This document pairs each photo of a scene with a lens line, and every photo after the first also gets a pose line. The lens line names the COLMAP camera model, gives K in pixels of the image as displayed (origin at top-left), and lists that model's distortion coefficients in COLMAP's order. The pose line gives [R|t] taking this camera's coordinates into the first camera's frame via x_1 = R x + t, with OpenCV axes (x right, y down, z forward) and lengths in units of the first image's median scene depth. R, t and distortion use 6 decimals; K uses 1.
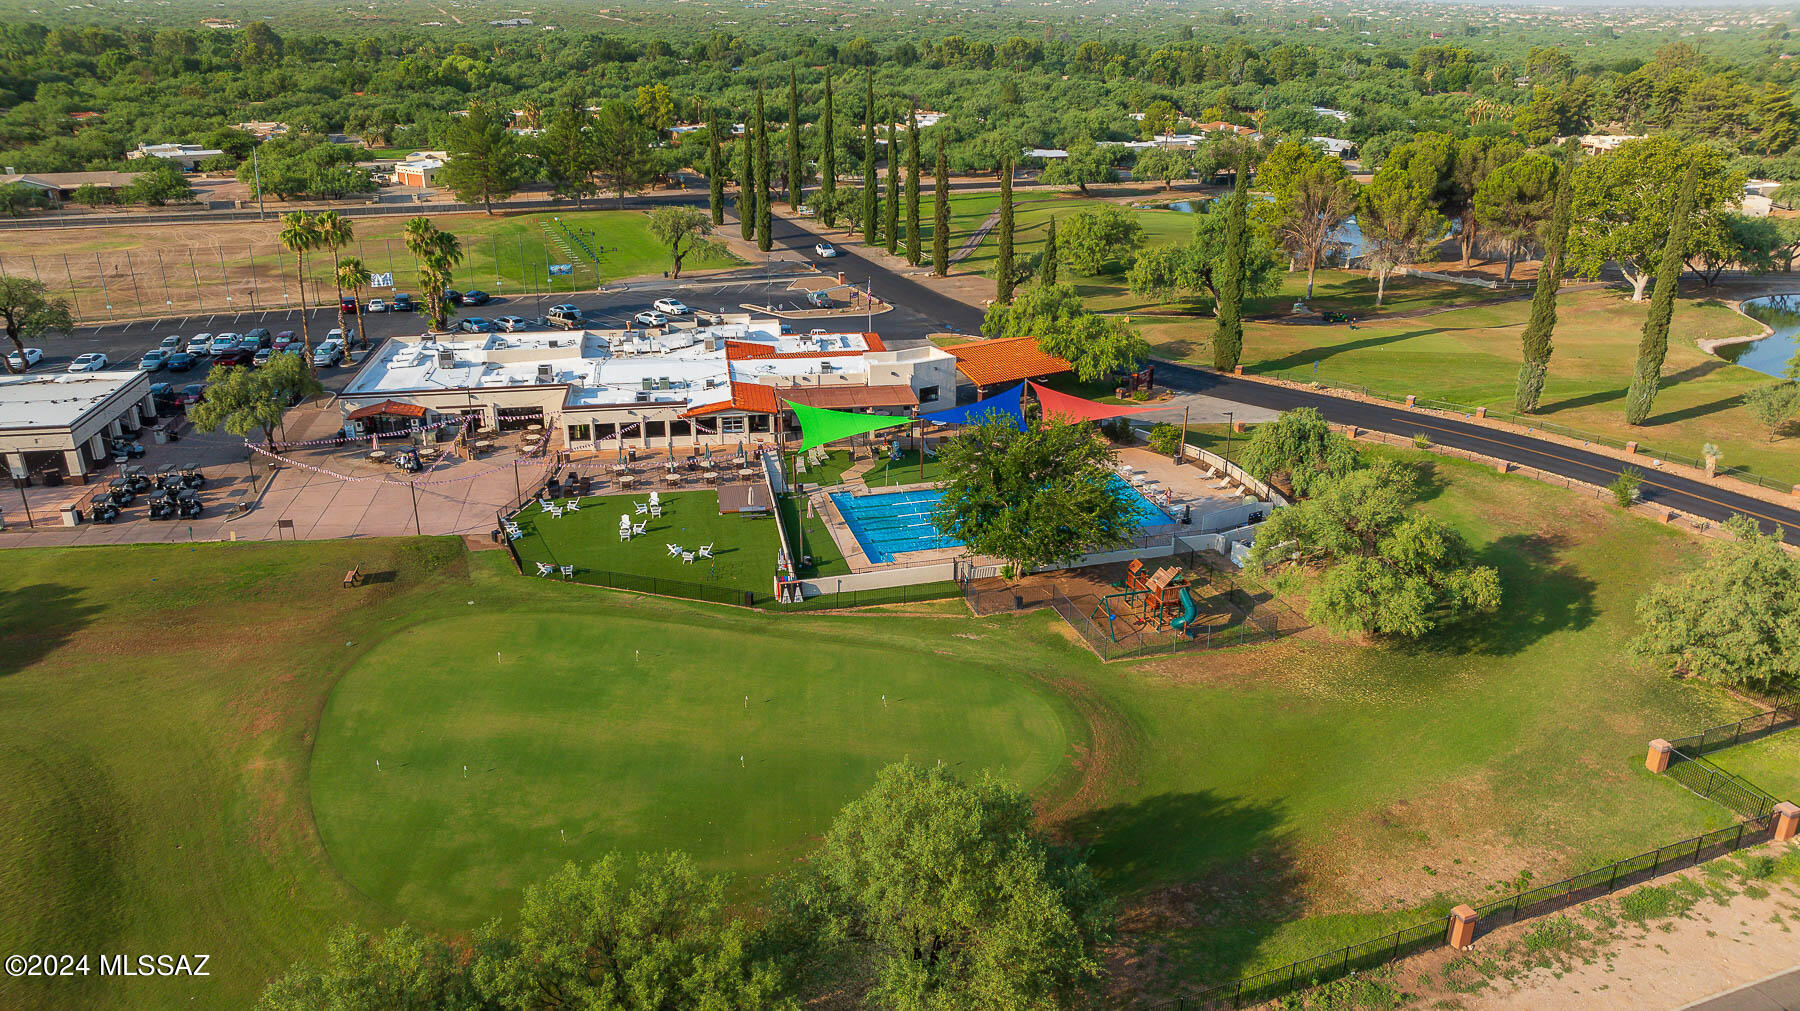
lens RADIAL K [[1269.5, 0, 900.0], [0, 1269.5, 505.5], [0, 0, 1]] dist [-0.034572, 0.029529]
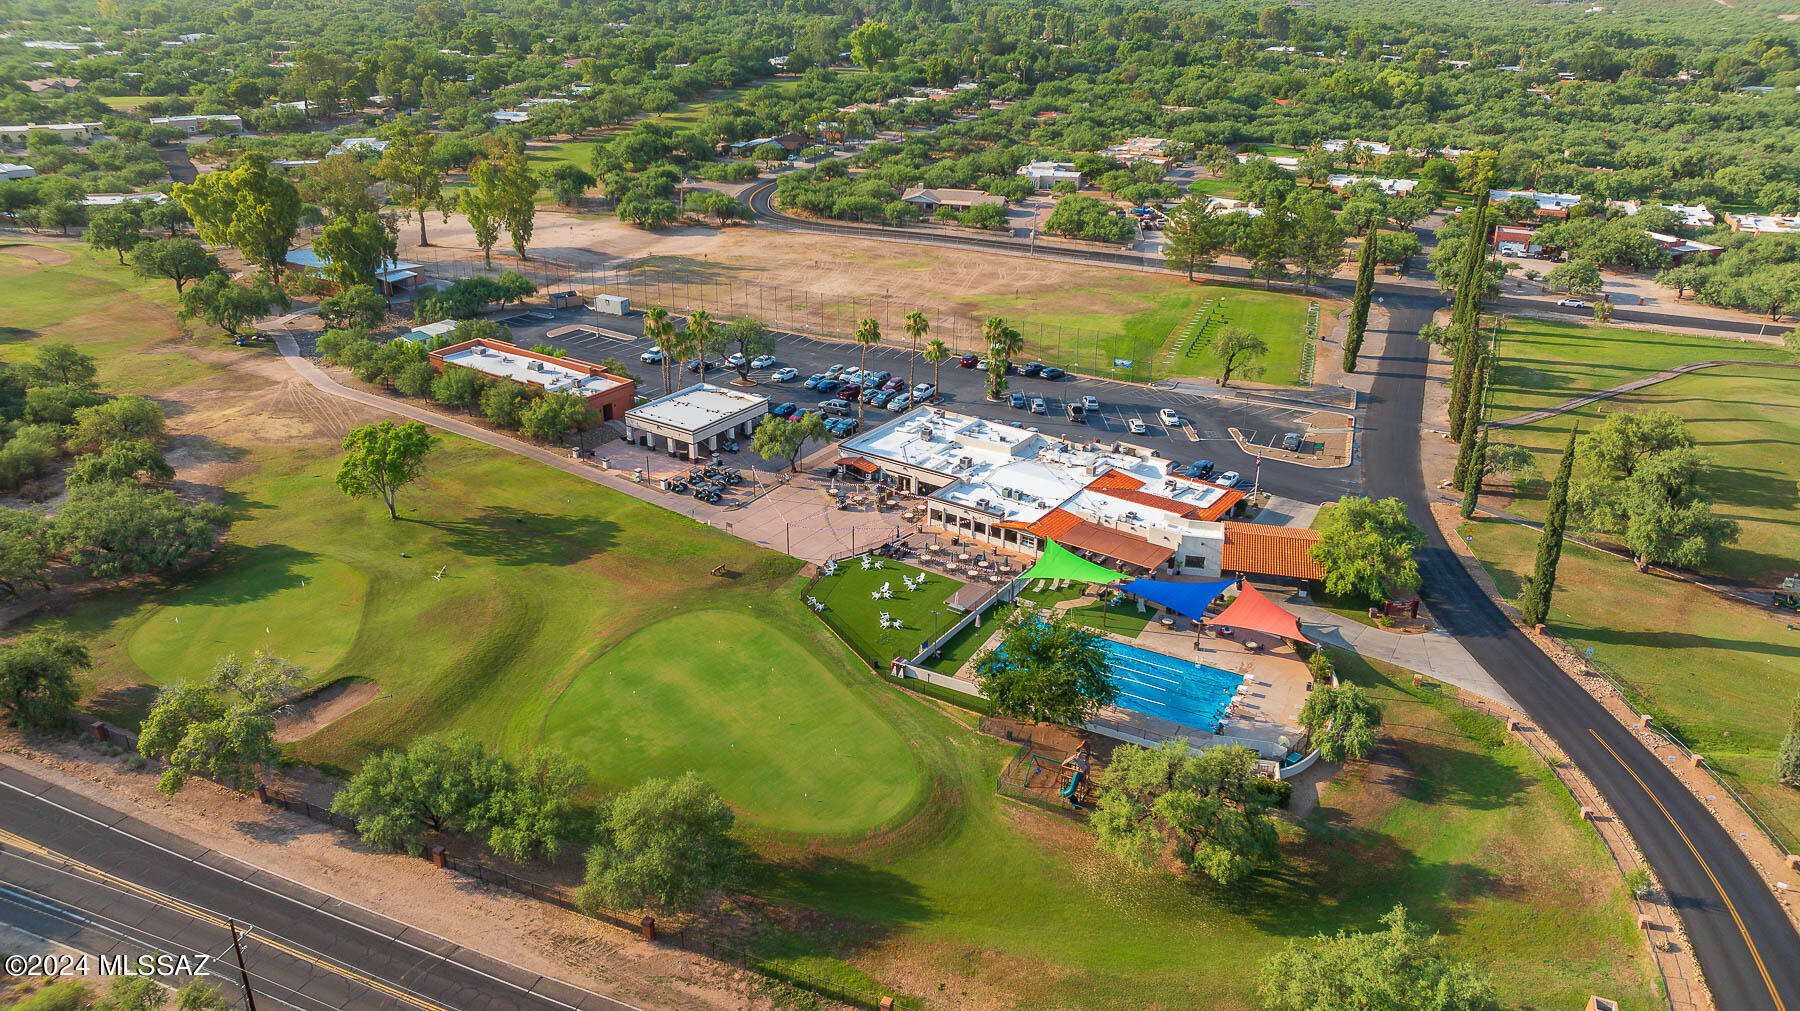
lens RADIAL K [[1269.5, 0, 900.0], [0, 1269.5, 505.5], [0, 0, 1]] dist [-0.034572, 0.029529]
pose [[0.714328, 0.285074, -0.639115, 0.665411], [-0.259836, 0.956026, 0.136016, -0.262124], [0.649785, 0.068905, 0.756989, -0.140046]]
